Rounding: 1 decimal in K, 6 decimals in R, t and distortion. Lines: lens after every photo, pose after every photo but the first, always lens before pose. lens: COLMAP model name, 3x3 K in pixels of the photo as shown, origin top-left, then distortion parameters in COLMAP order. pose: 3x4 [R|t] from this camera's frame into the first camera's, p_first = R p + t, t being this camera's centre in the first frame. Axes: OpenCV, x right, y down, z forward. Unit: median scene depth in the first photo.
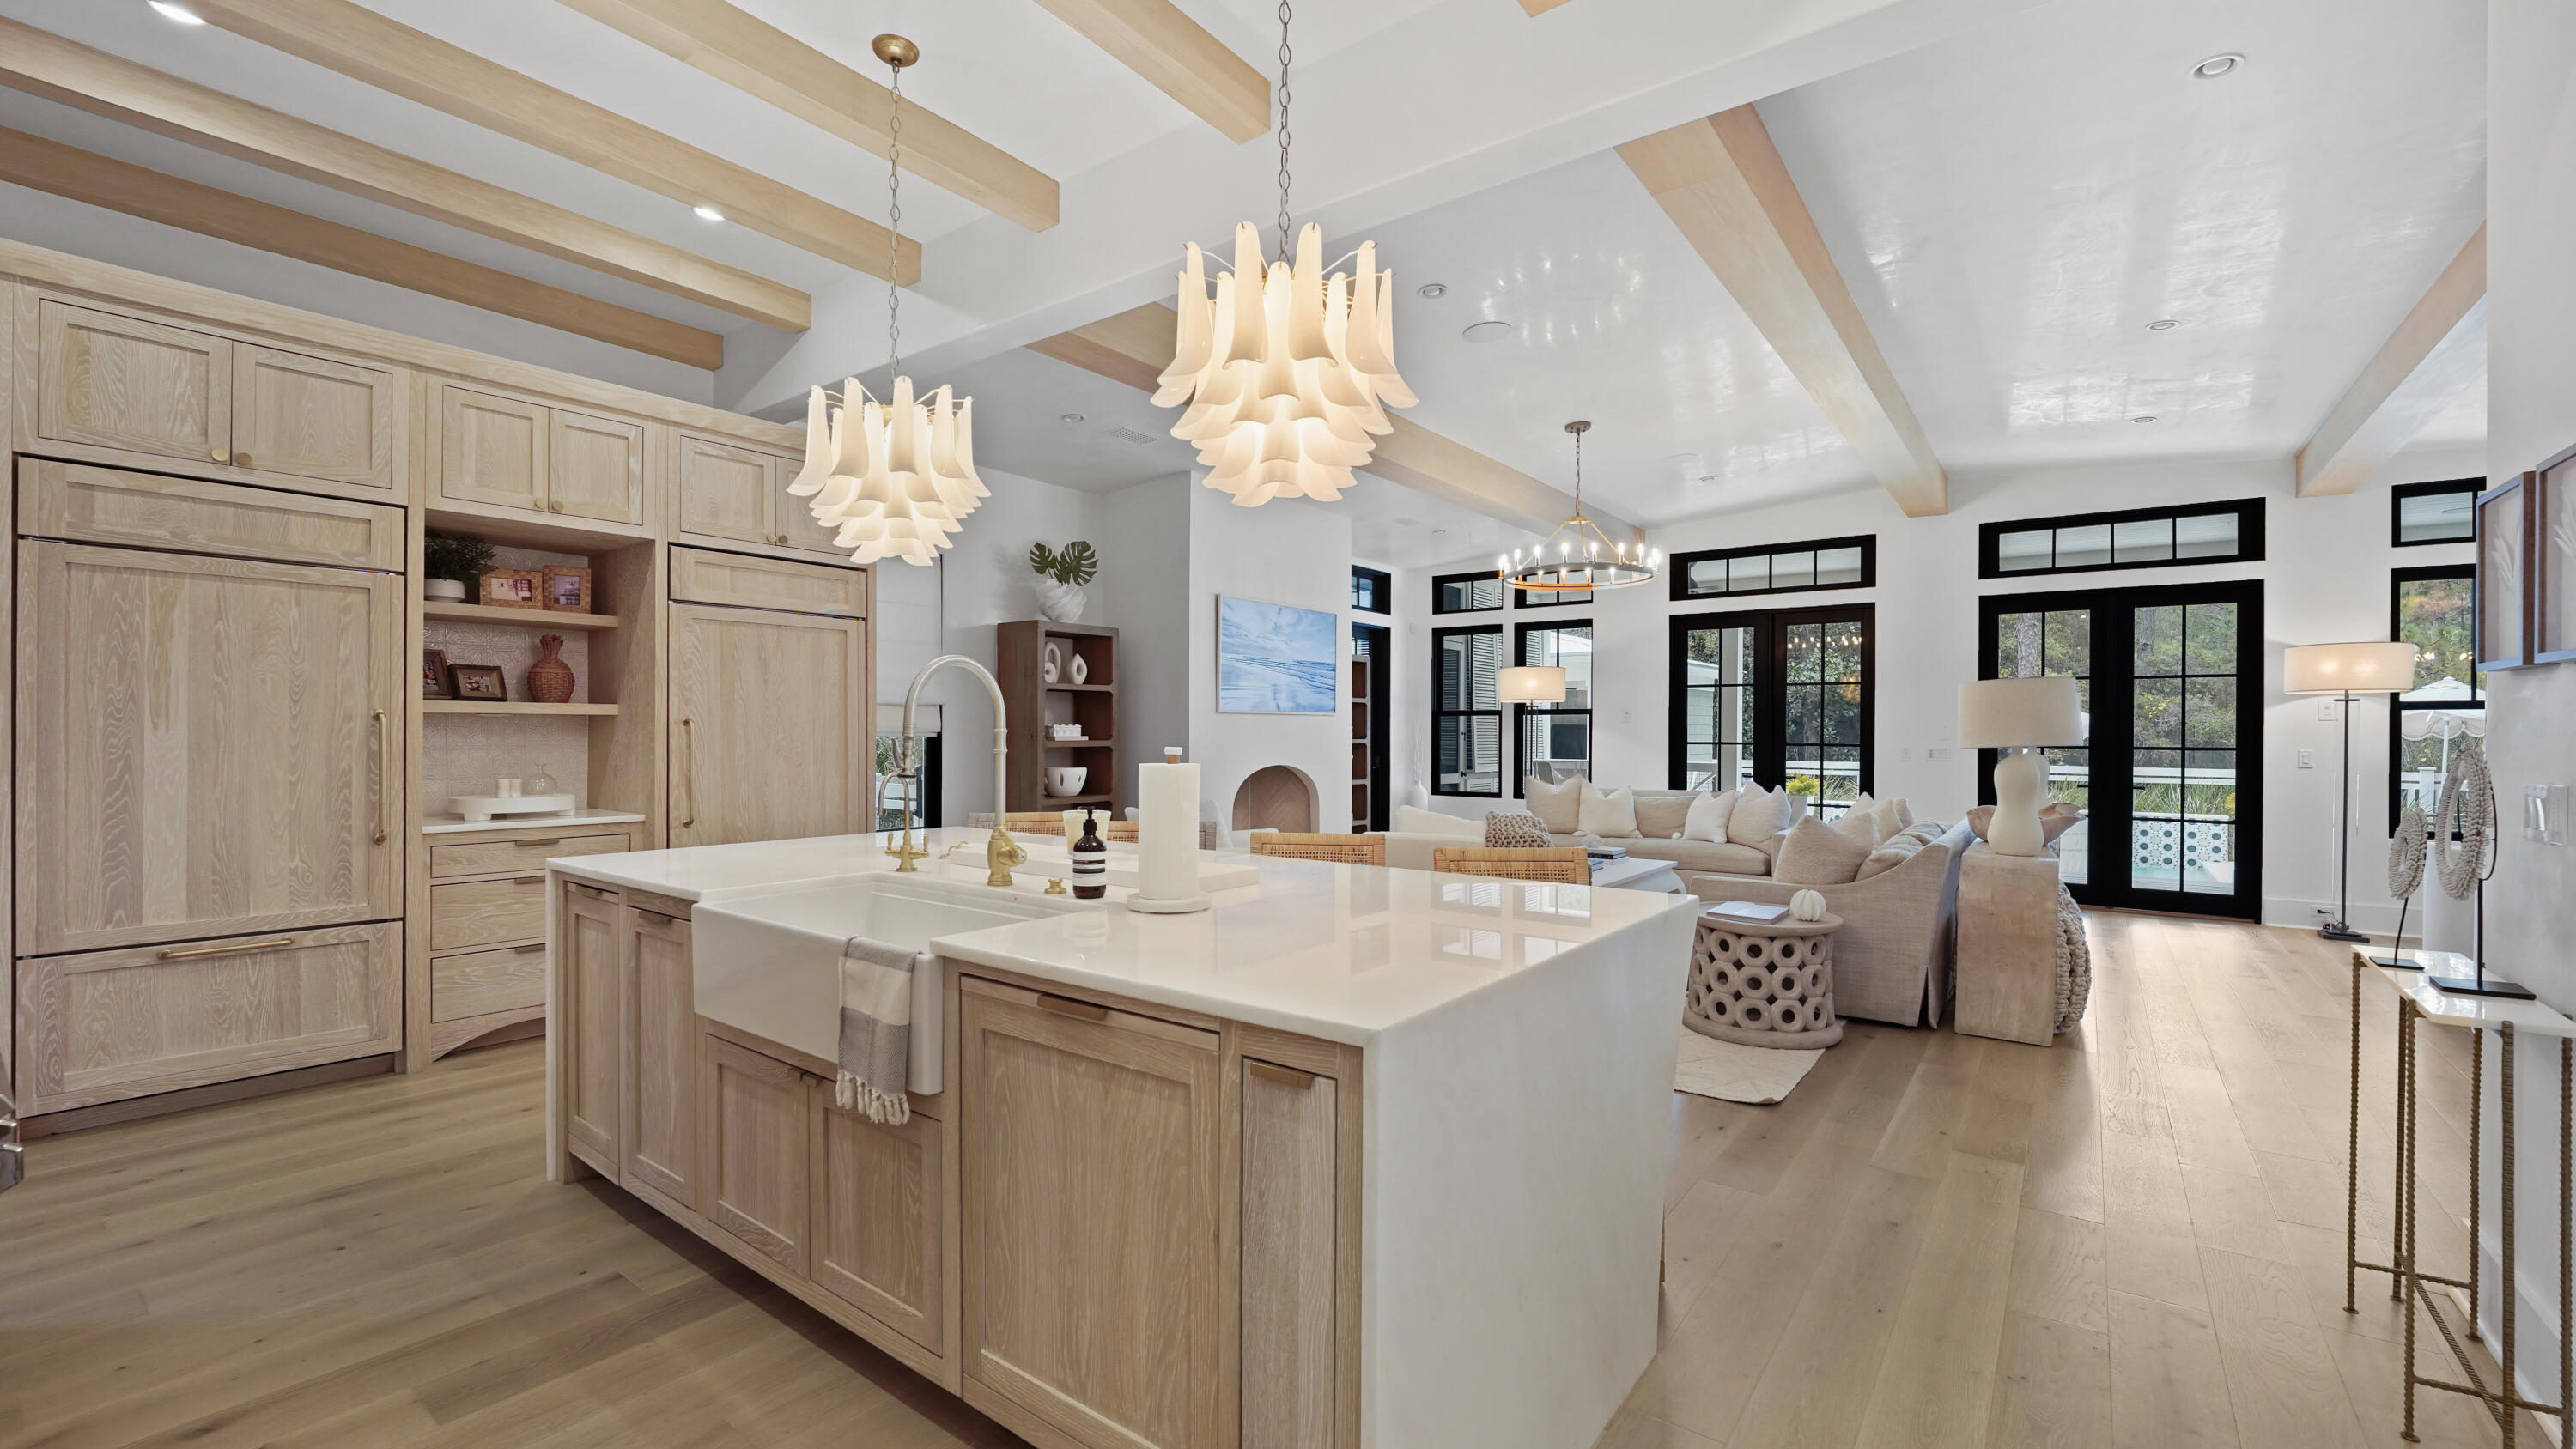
lens RADIAL K [[1054.5, 0, 1295.7], [0, 1054.5, 733.8], [0, 0, 1]] dist [-0.002108, 0.000132]
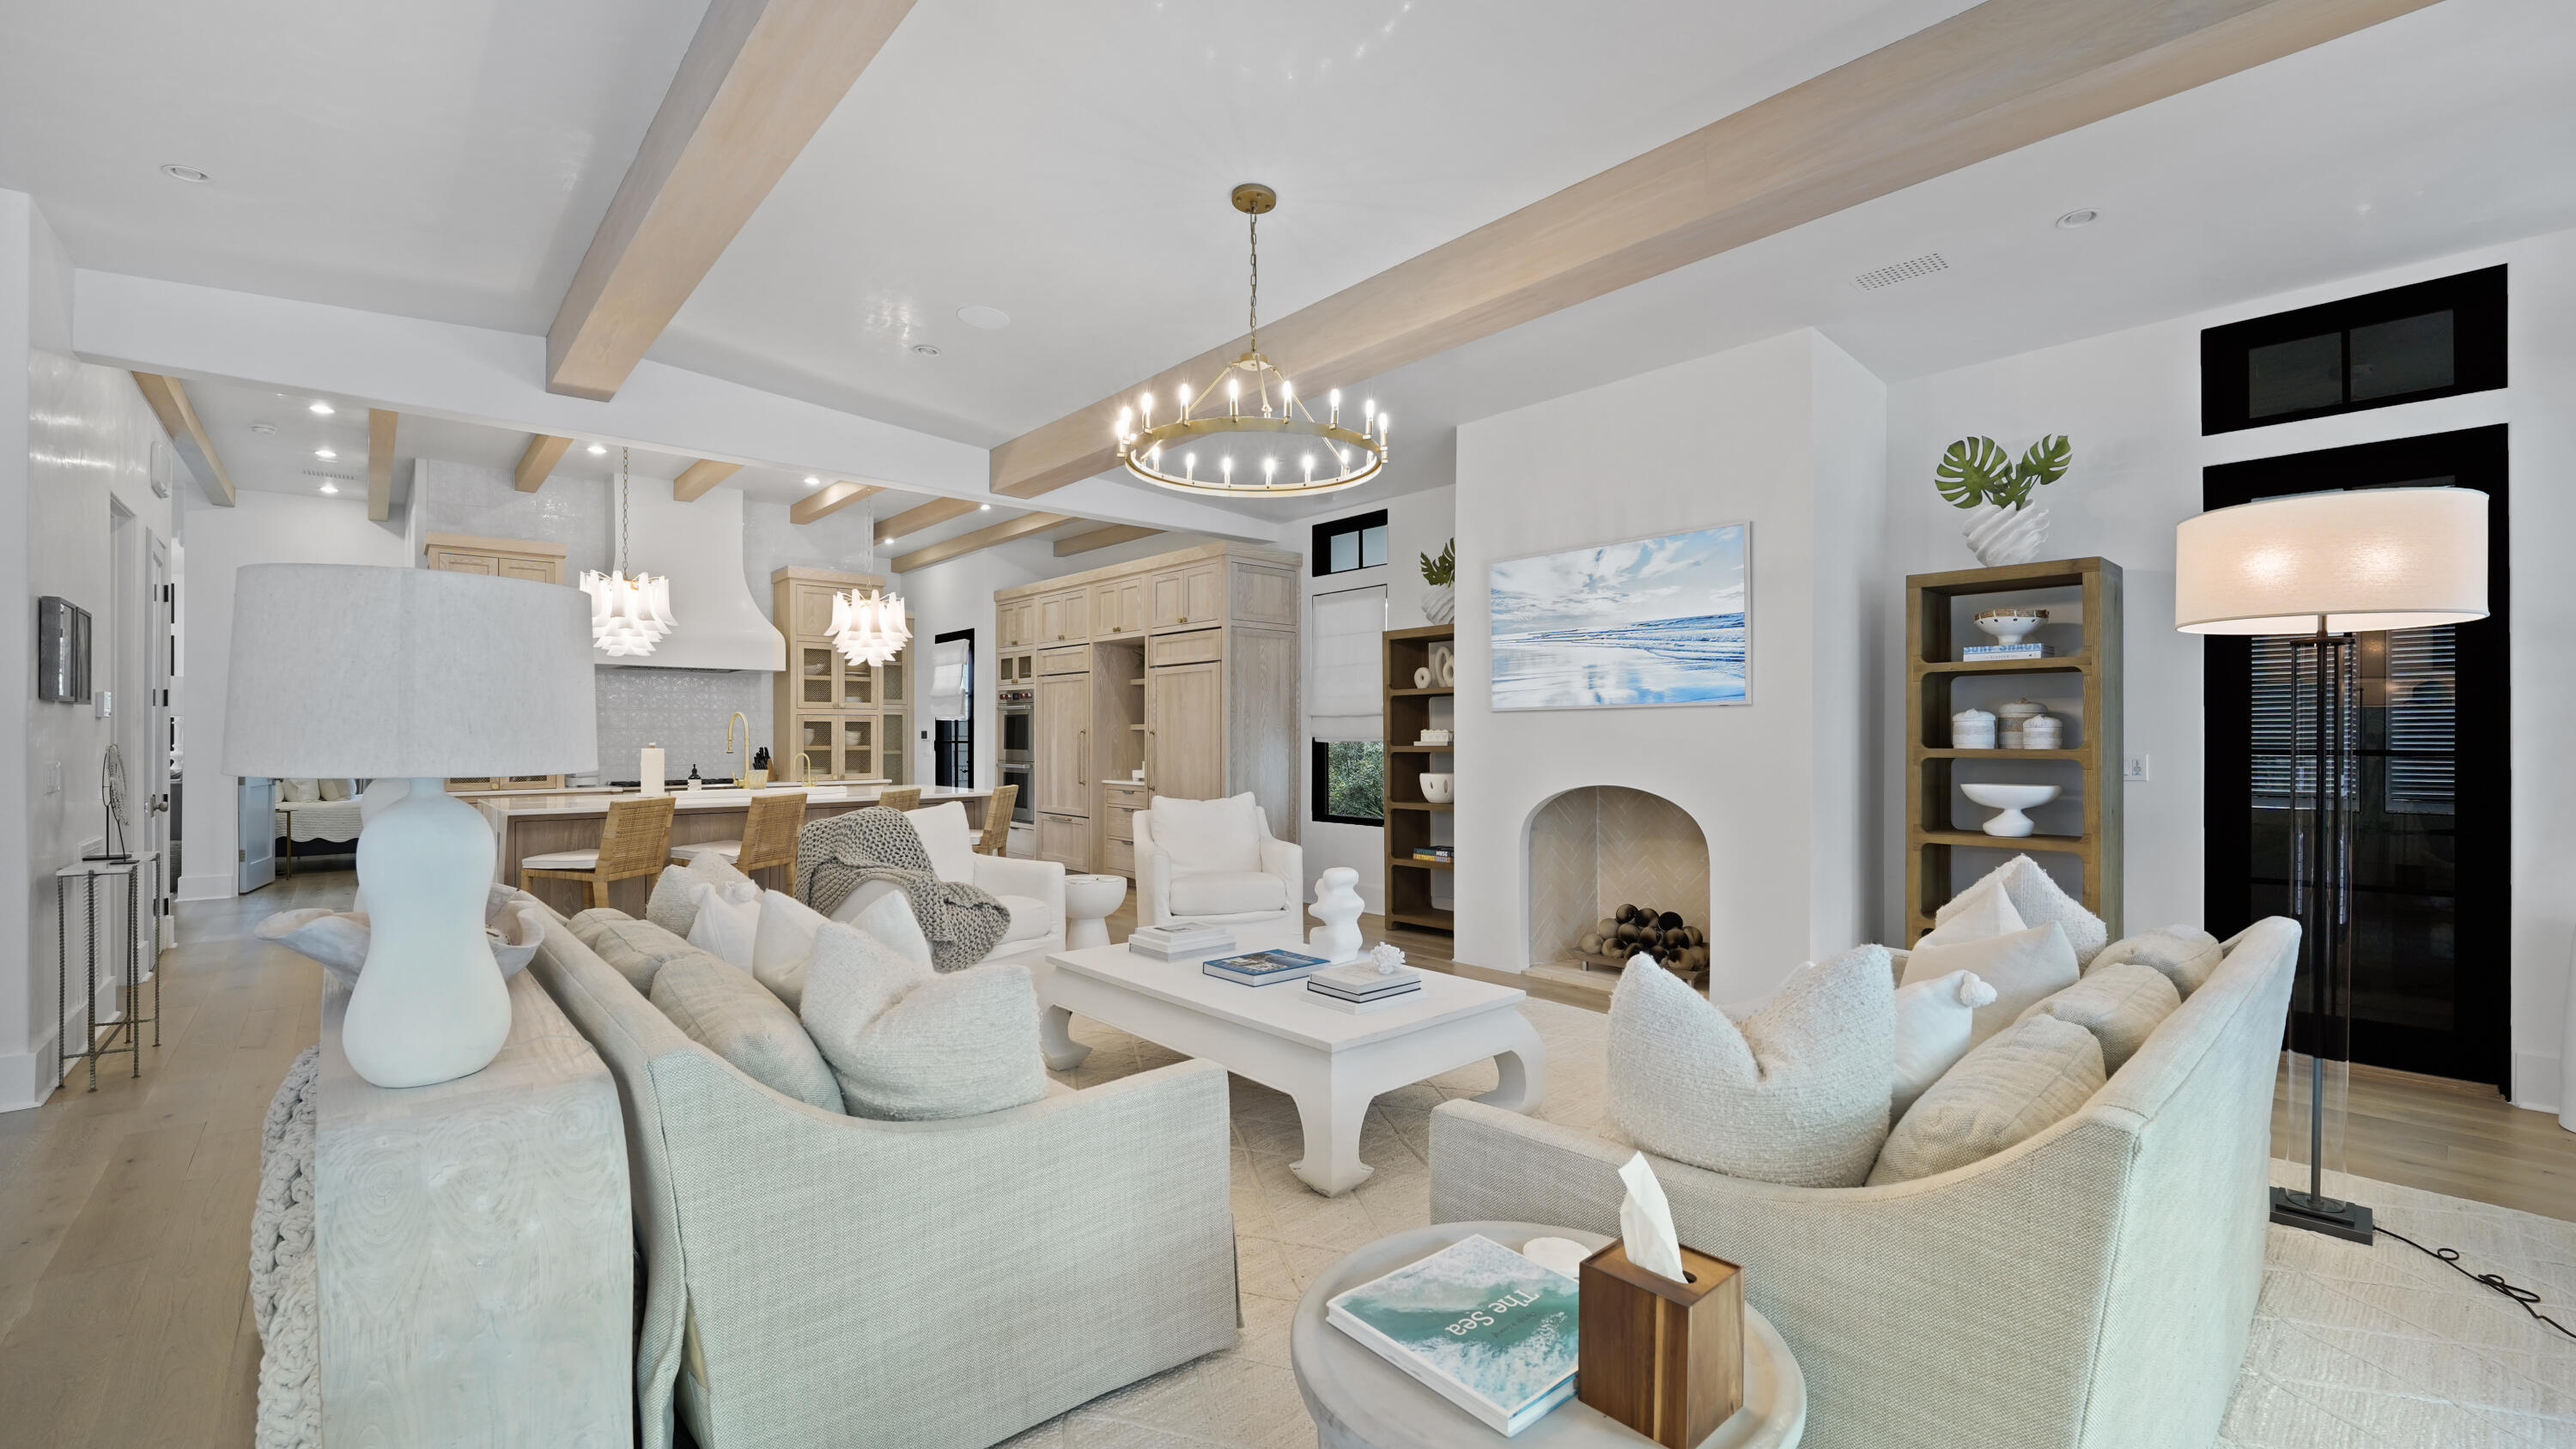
lens RADIAL K [[1054.5, 0, 1295.7], [0, 1054.5, 733.8], [0, 0, 1]] dist [-0.002108, 0.000132]
pose [[-0.198653, -0.007231, -0.980043, 0.677252], [-0.001025, 0.999974, -0.007170, 0.001938], [0.980069, -0.000419, -0.198655, 0.942403]]
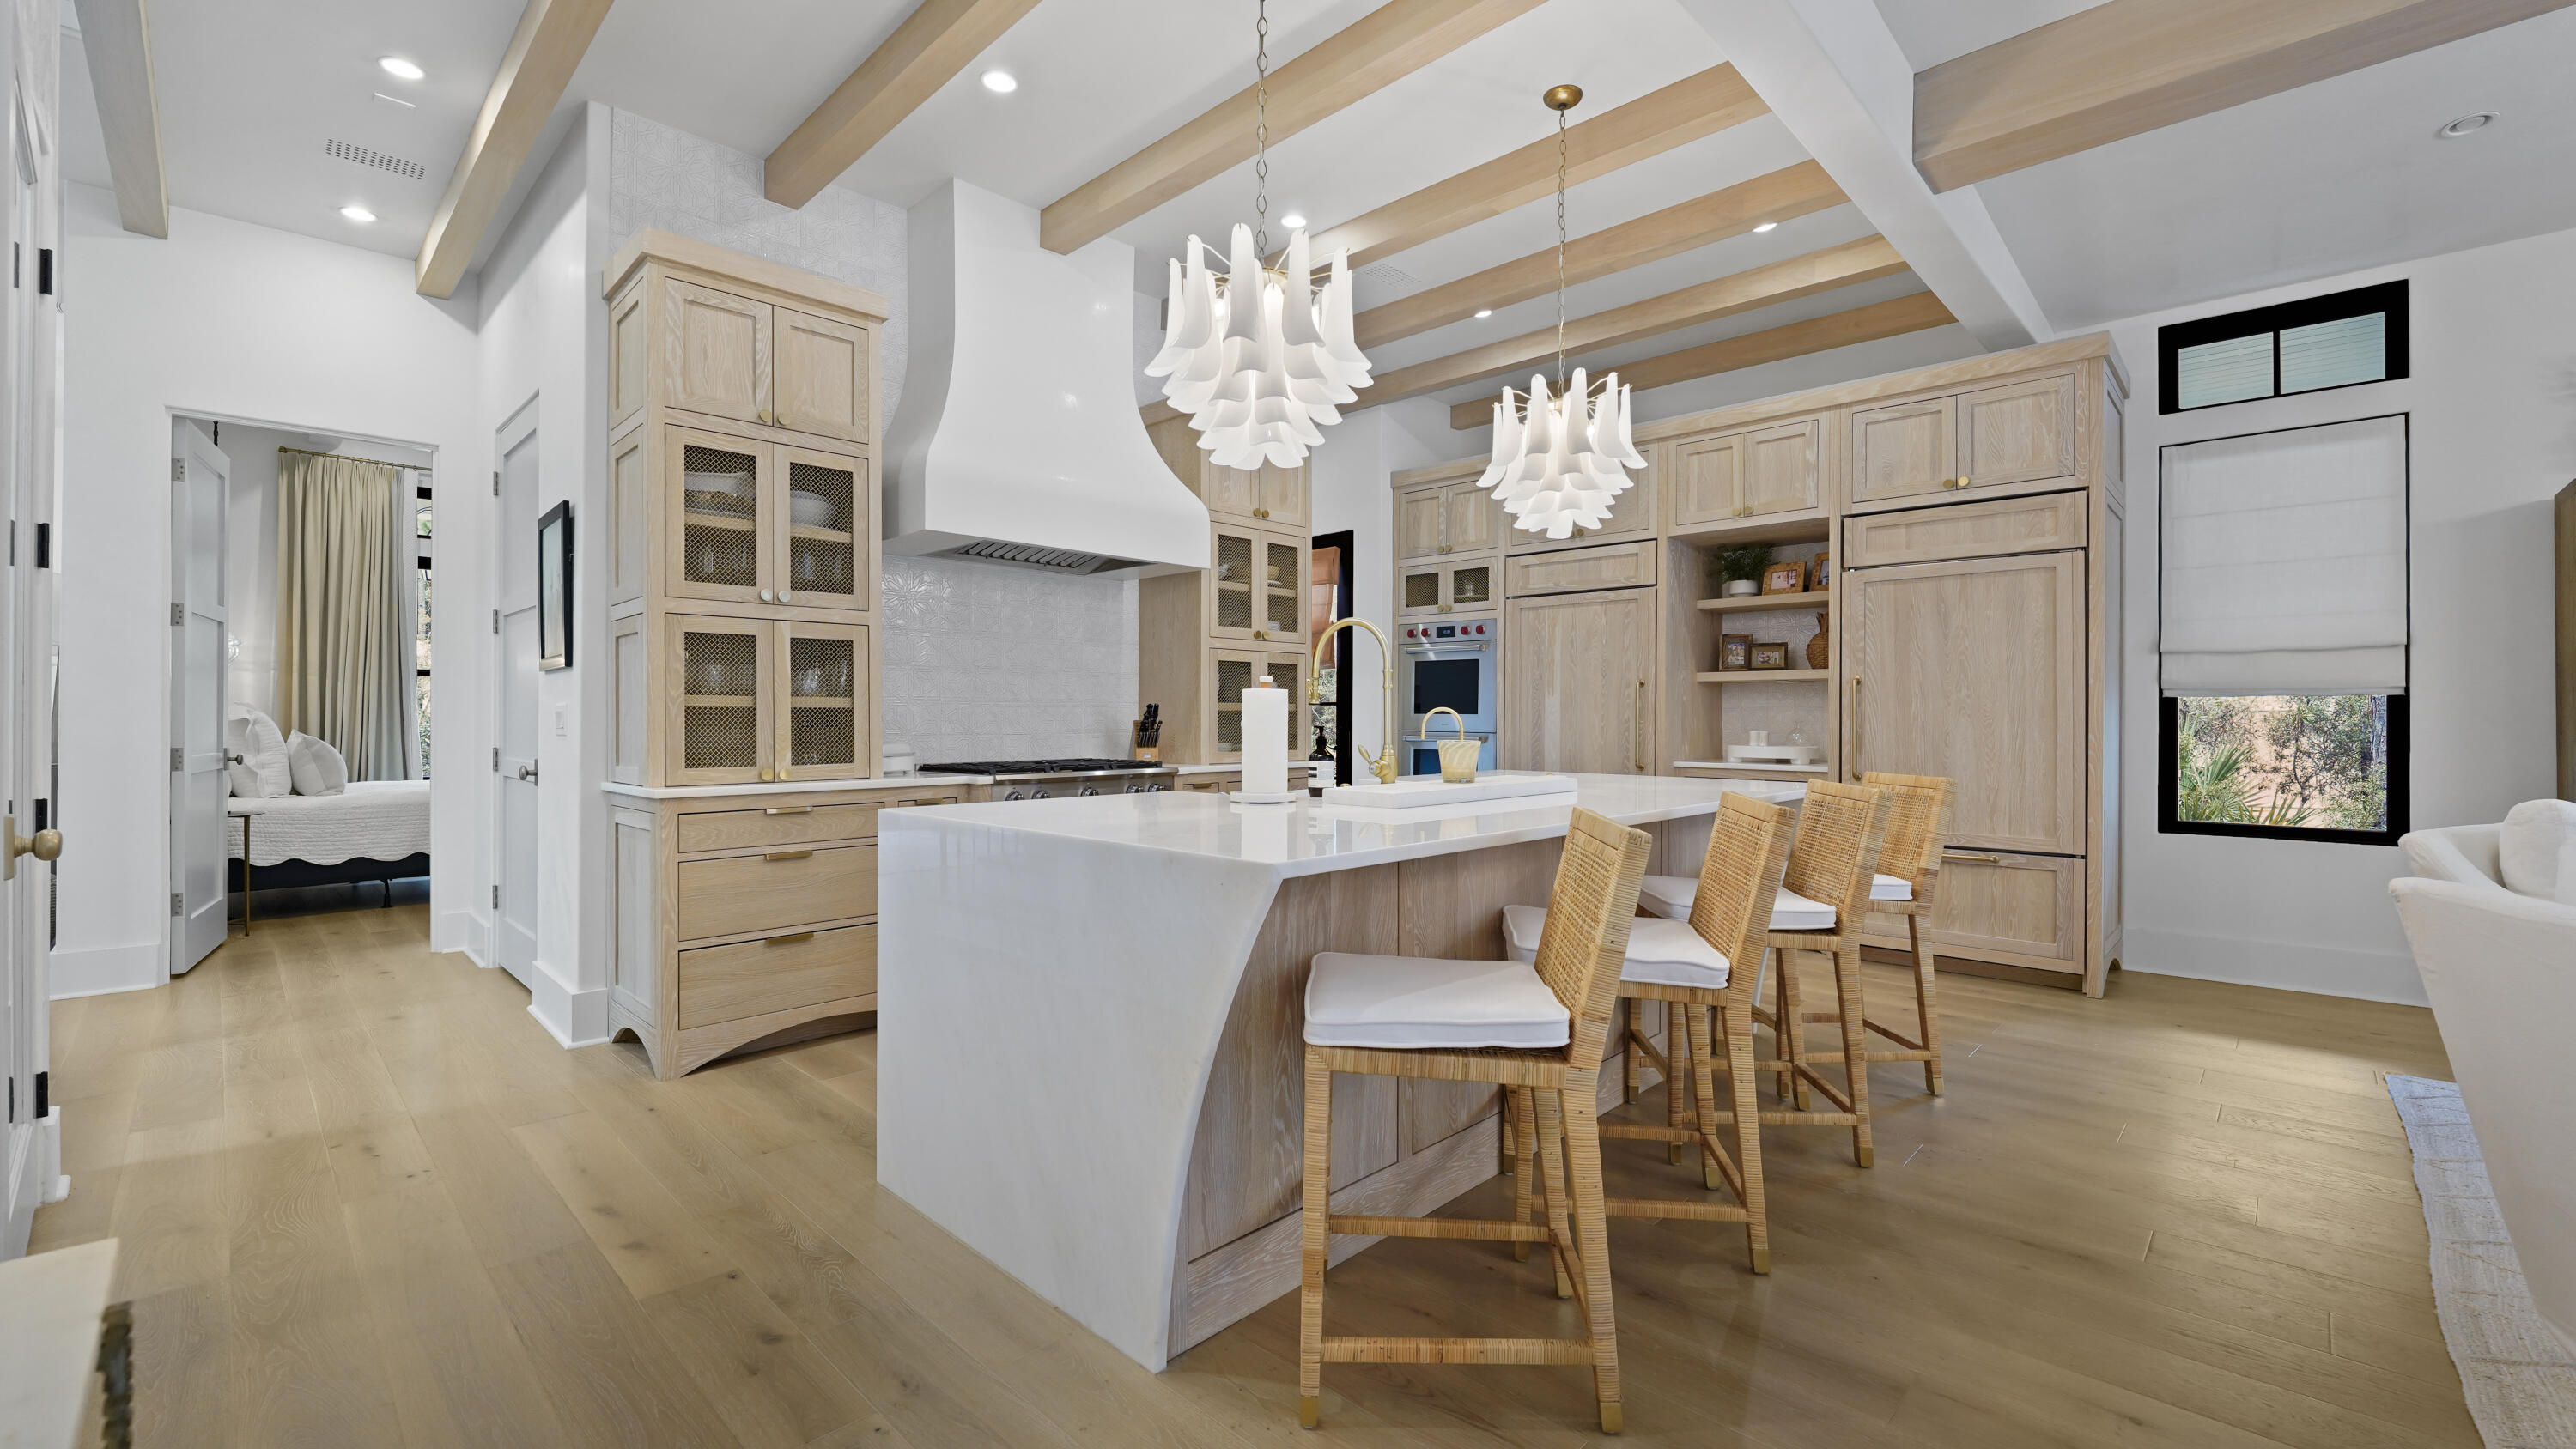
lens RADIAL K [[1055.6, 0, 1303.4], [0, 1055.6, 715.7], [0, 0, 1]] dist [-0.006196, -0.000225]
pose [[-0.125727, -0.007072, -0.992040, 0.318368], [-0.004654, 0.999968, -0.006539, 0.019182], [0.992054, 0.003795, -0.125756, 0.342318]]
